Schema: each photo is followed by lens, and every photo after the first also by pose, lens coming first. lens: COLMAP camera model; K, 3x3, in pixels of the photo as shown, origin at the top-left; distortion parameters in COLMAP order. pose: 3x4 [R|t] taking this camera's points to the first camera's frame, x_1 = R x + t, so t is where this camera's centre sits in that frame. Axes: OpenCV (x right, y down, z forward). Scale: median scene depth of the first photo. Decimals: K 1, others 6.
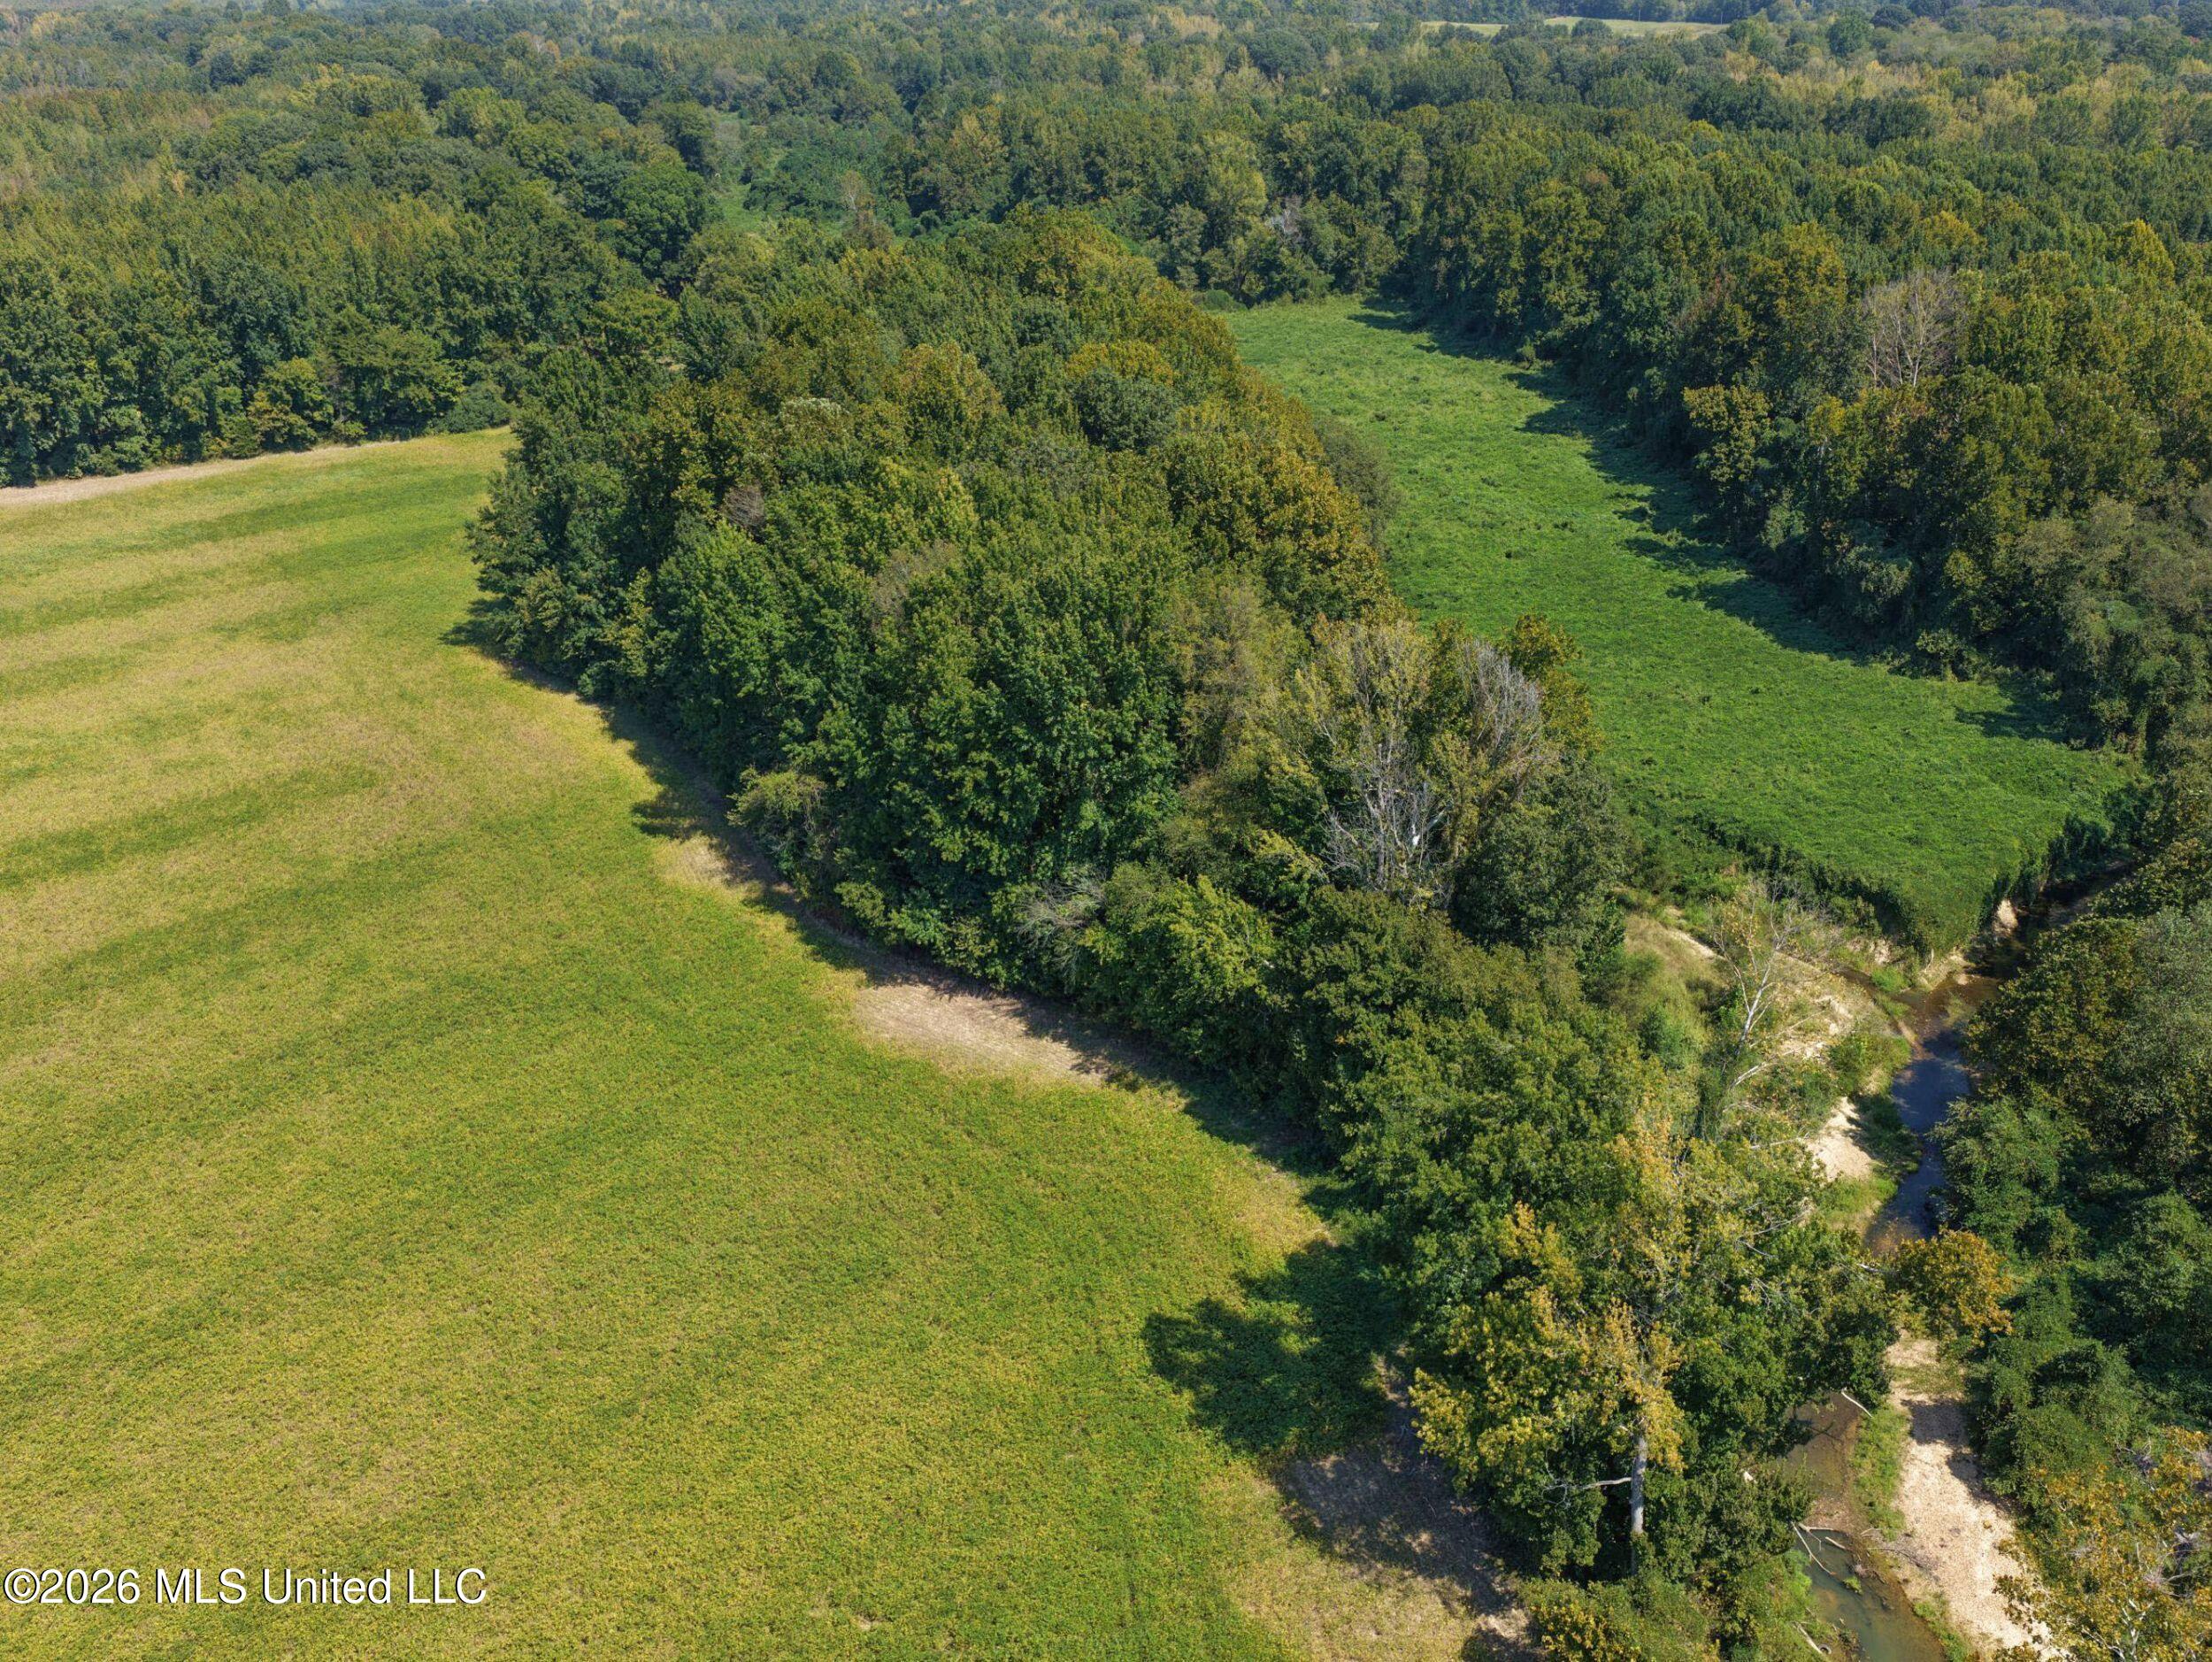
lens RADIAL K [[2039.7, 0, 1182.2], [0, 2039.7, 841.1], [0, 0, 1]] dist [0.000120, 0.000000]
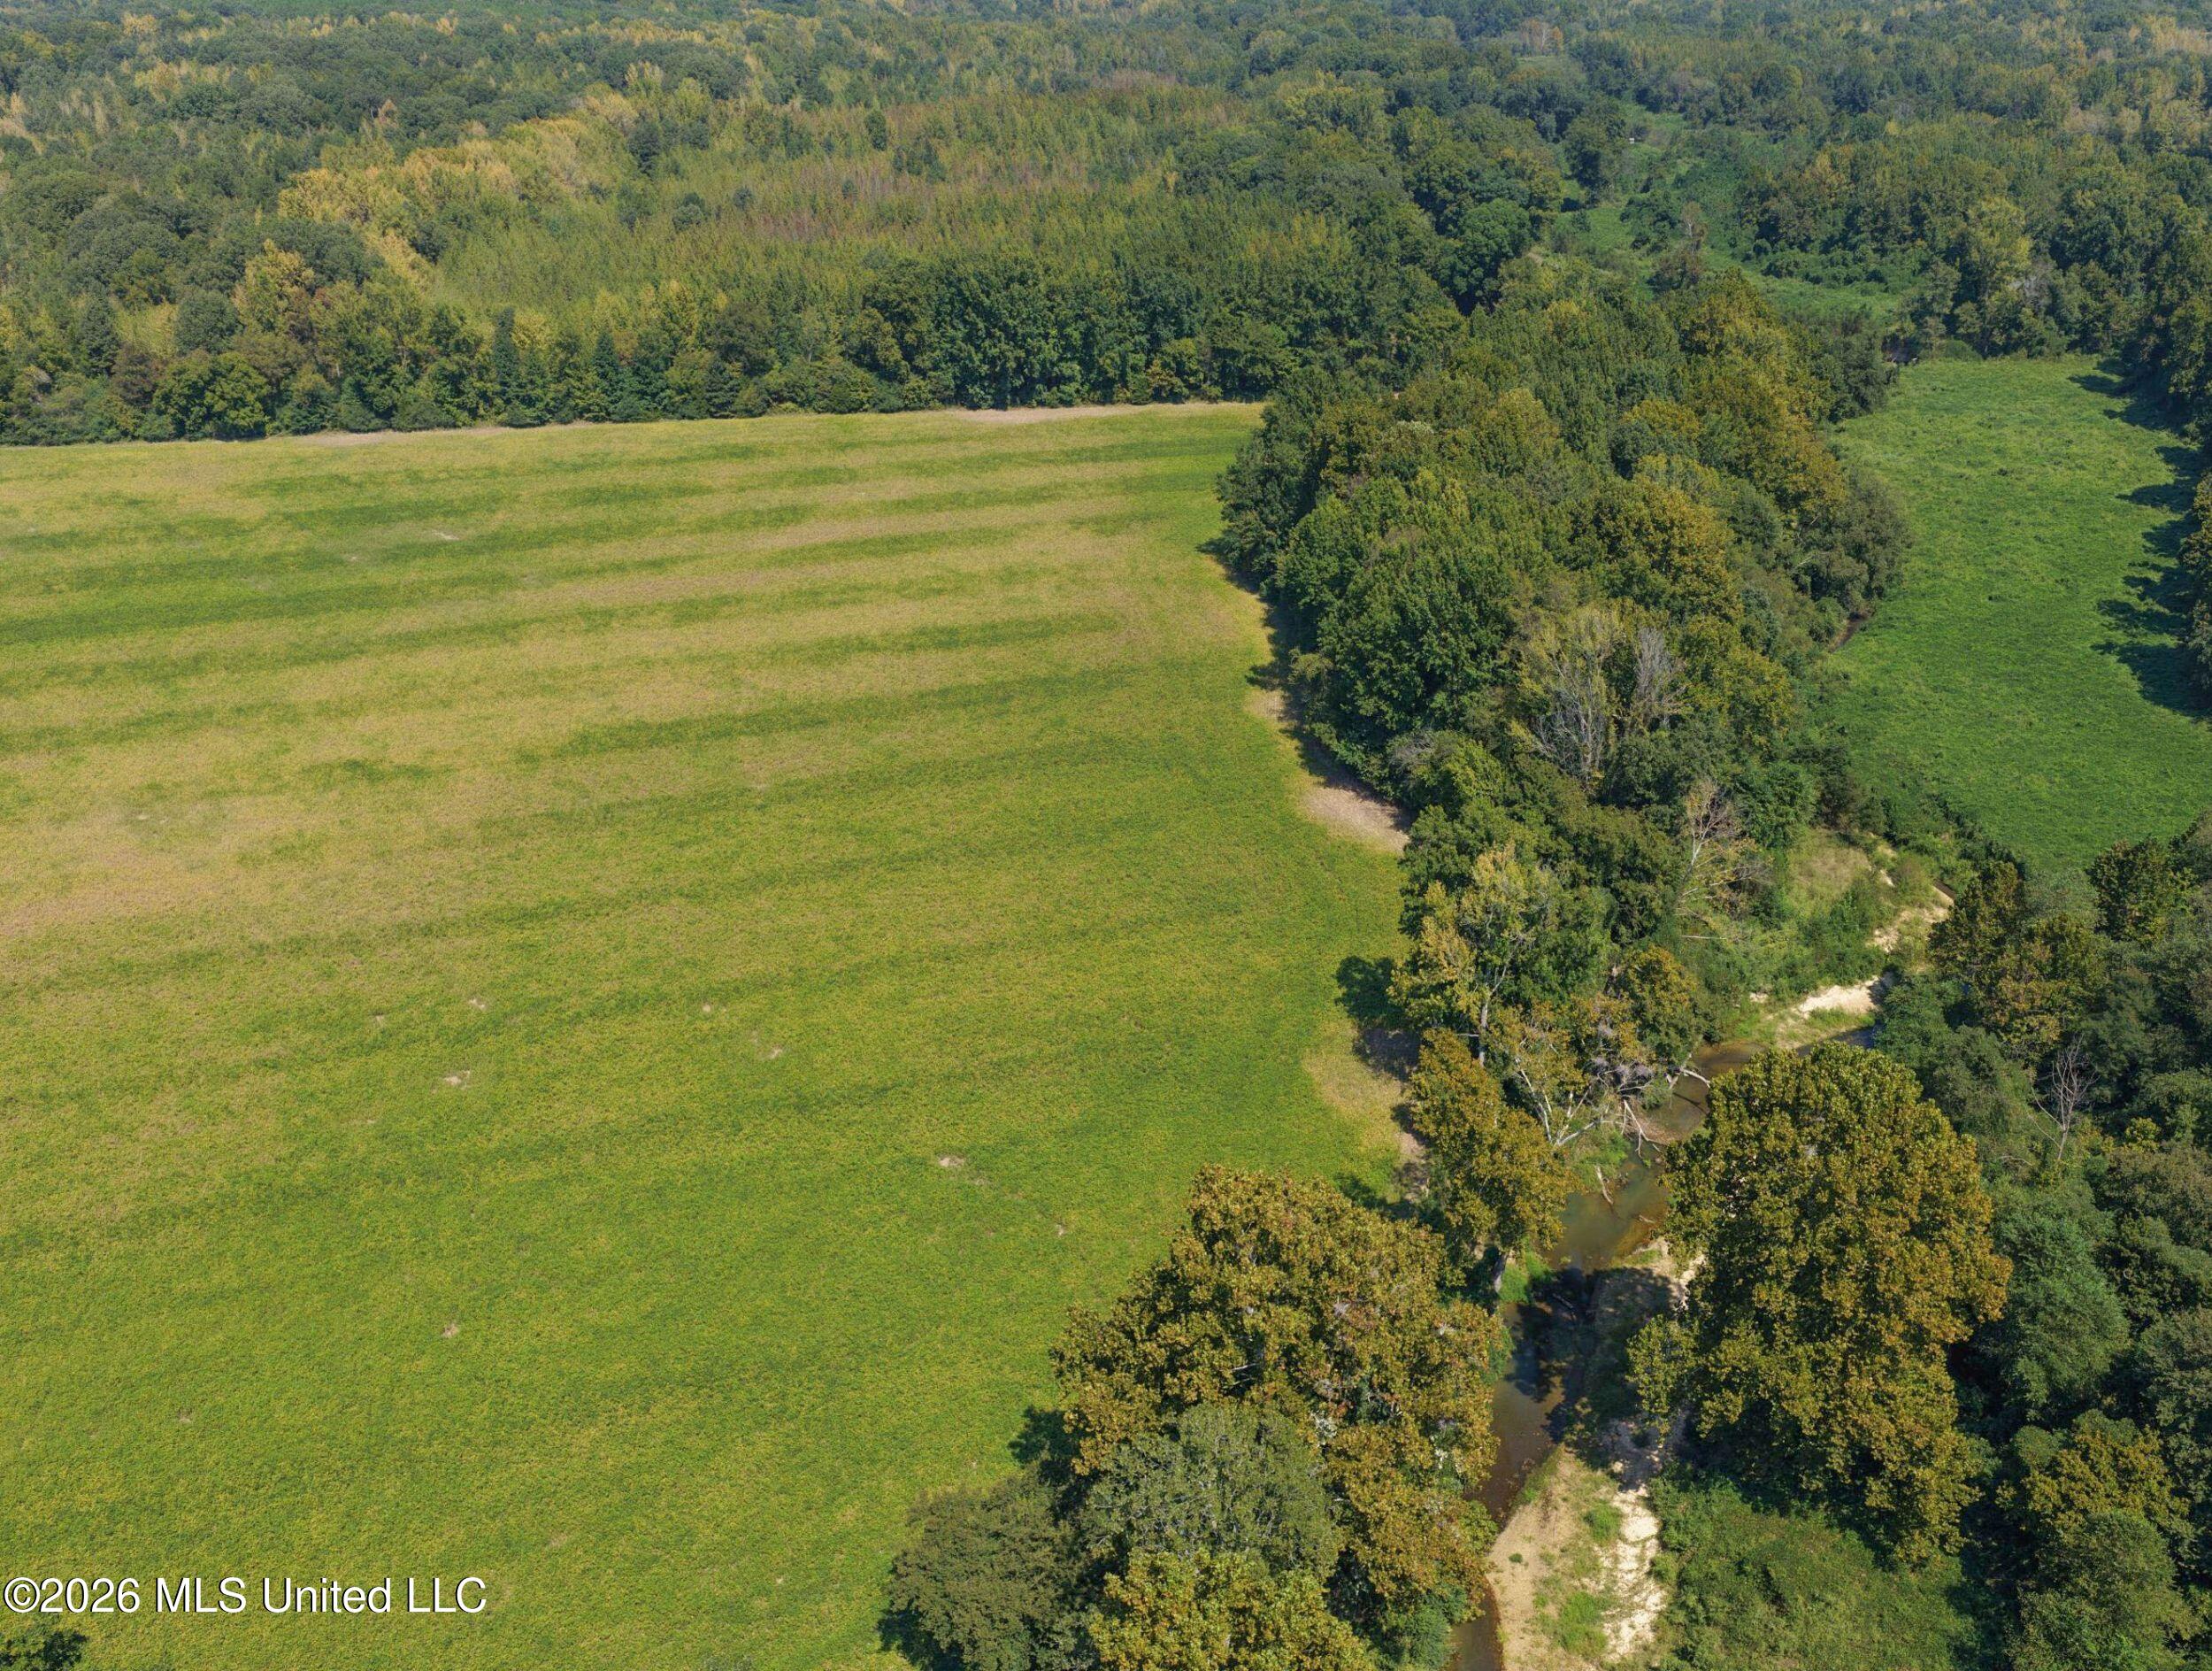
lens RADIAL K [[2053.2, 0, 1205.9], [0, 2053.2, 840.3], [0, 0, 1]] dist [-0.001349, 0.000000]
pose [[0.892176, 0.193991, -0.407909, 0.325104], [-0.186062, 0.980737, 0.059458, 0.023431], [0.411586, 0.022849, 0.911084, -0.402858]]
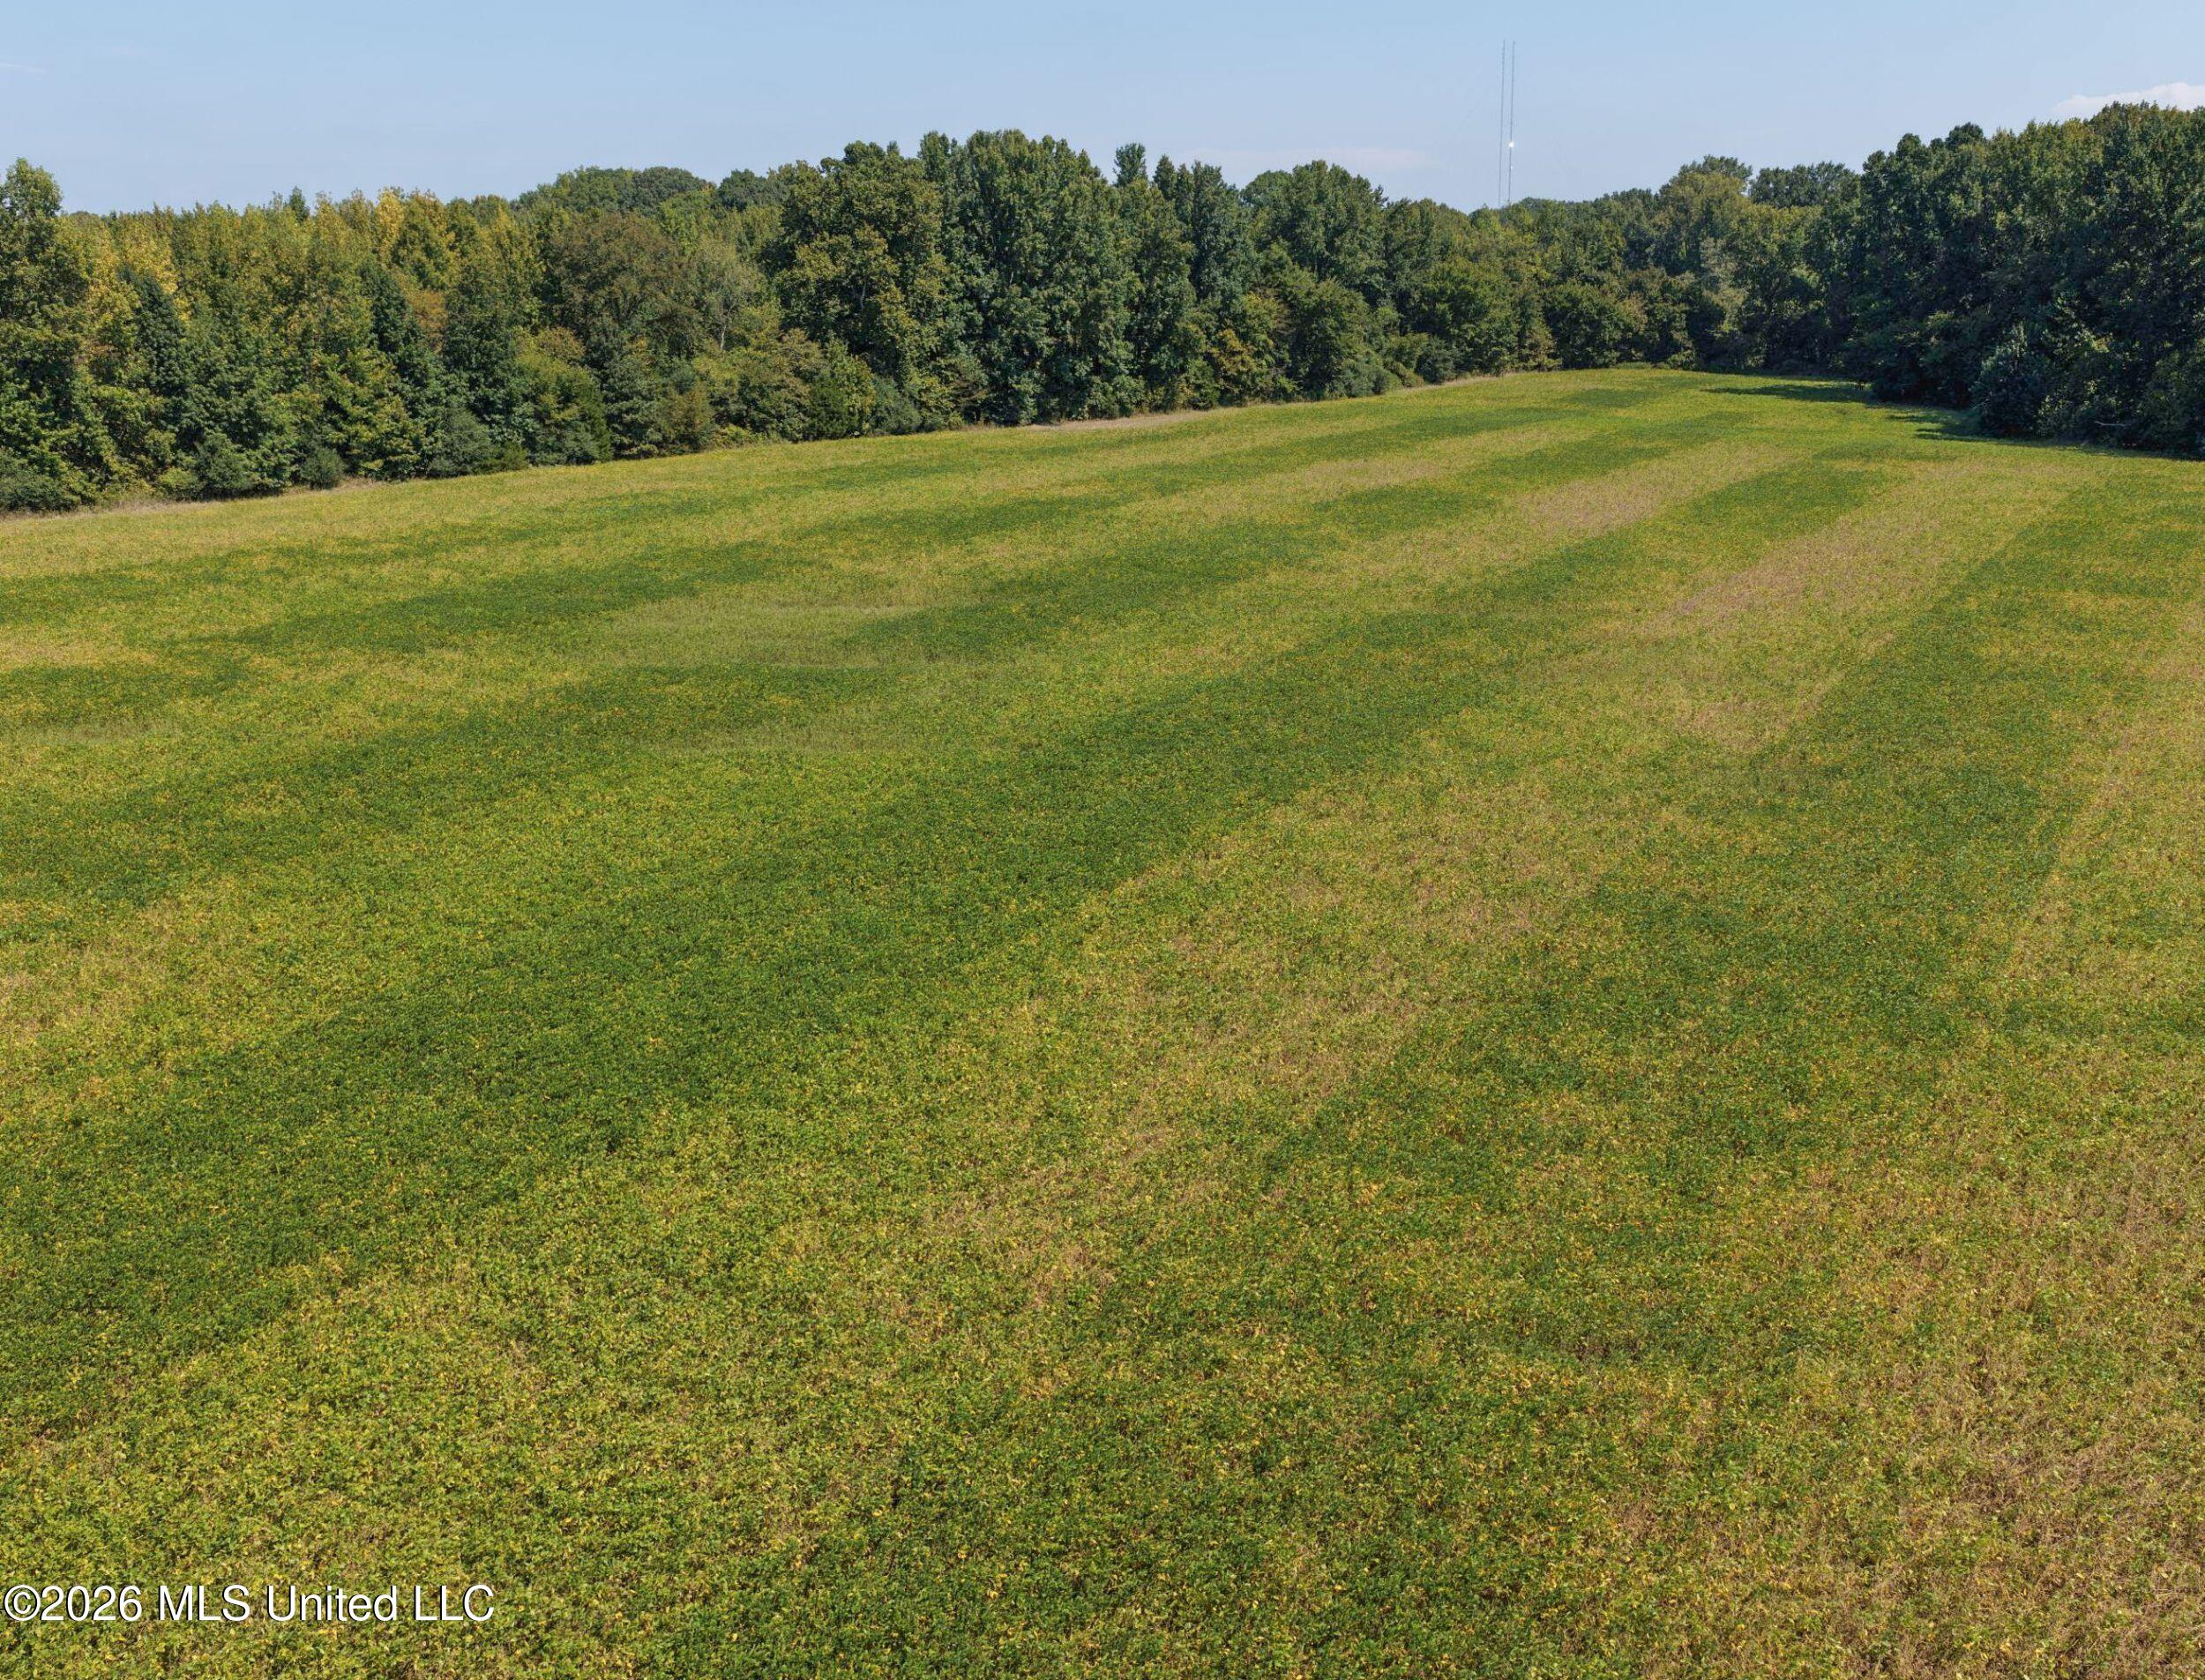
lens RADIAL K [[2046.3, 0, 1109.9], [0, 2046.3, 852.1], [0, 0, 1]] dist [-0.001349, 0.000000]
pose [[0.975350, -0.070371, 0.209141, -0.991567], [0.097901, 0.987399, -0.124331, 0.126374], [-0.197757, 0.141741, 0.969949, 0.338020]]
